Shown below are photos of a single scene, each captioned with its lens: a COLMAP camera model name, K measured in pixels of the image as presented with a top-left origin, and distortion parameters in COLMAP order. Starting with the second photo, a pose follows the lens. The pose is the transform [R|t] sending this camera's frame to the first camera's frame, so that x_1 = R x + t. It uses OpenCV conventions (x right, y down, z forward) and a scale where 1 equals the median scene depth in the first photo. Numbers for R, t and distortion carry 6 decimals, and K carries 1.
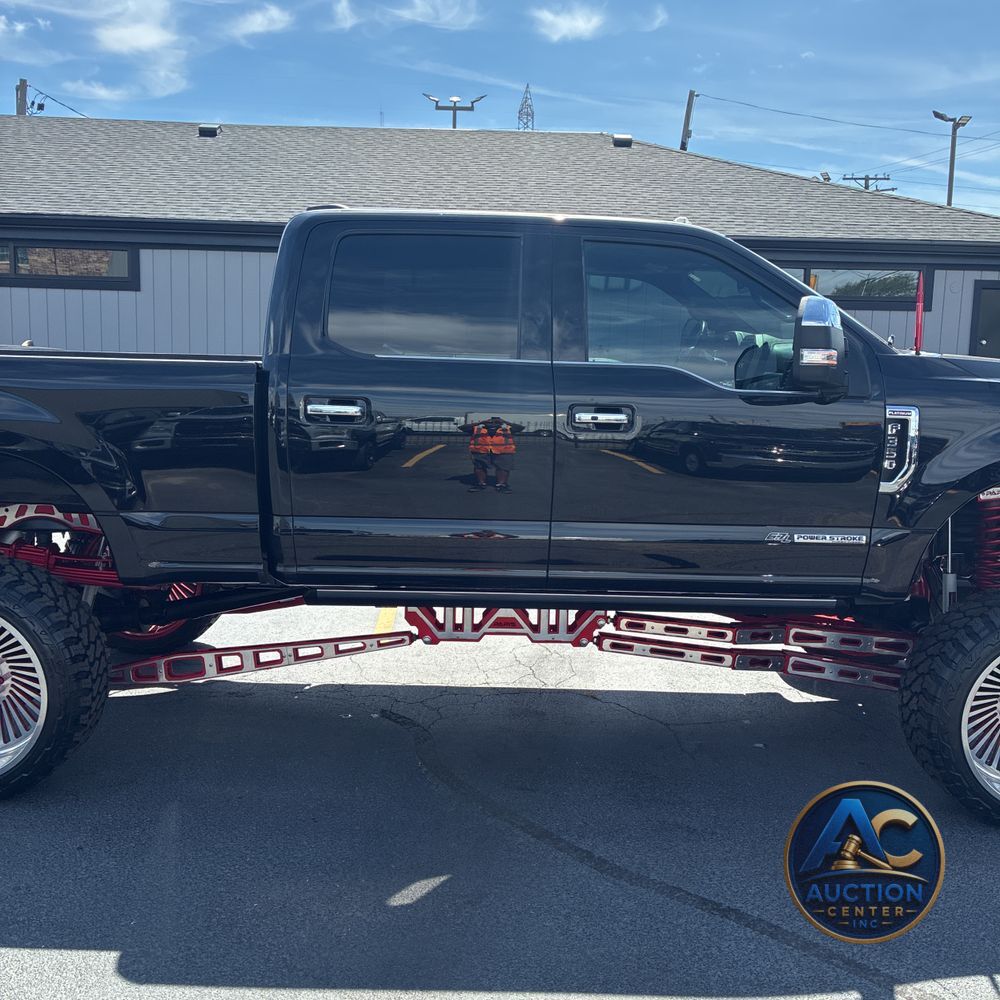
lens RADIAL K [[1015.7, 0, 505.0], [0, 1015.7, 497.4], [0, 0, 1]] dist [0.037348, -0.008815]
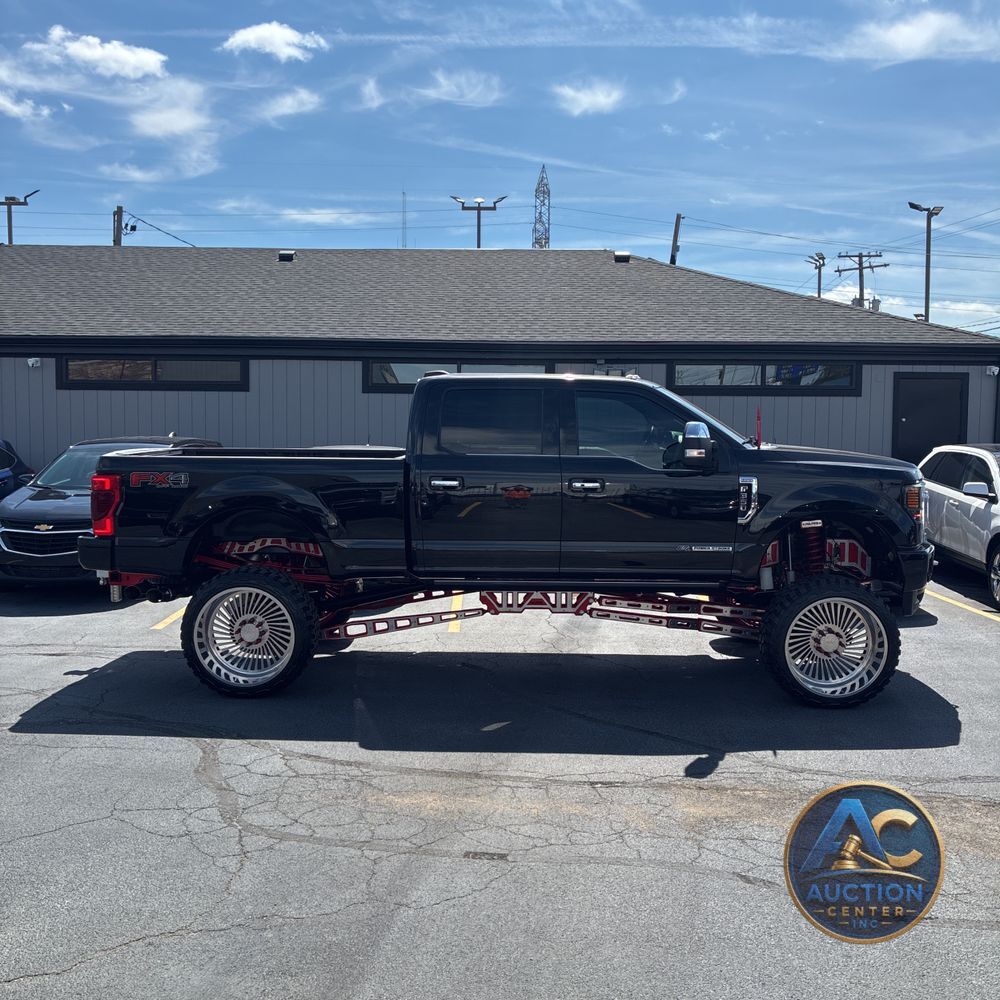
lens RADIAL K [[1015.7, 0, 505.0], [0, 1015.7, 497.4], [0, 0, 1]] dist [0.037348, -0.008815]
pose [[0.999661, -0.015037, -0.021263, -0.014005], [0.013667, 0.997908, -0.063189, 0.052432], [0.022169, 0.062876, 0.997775, -0.756052]]
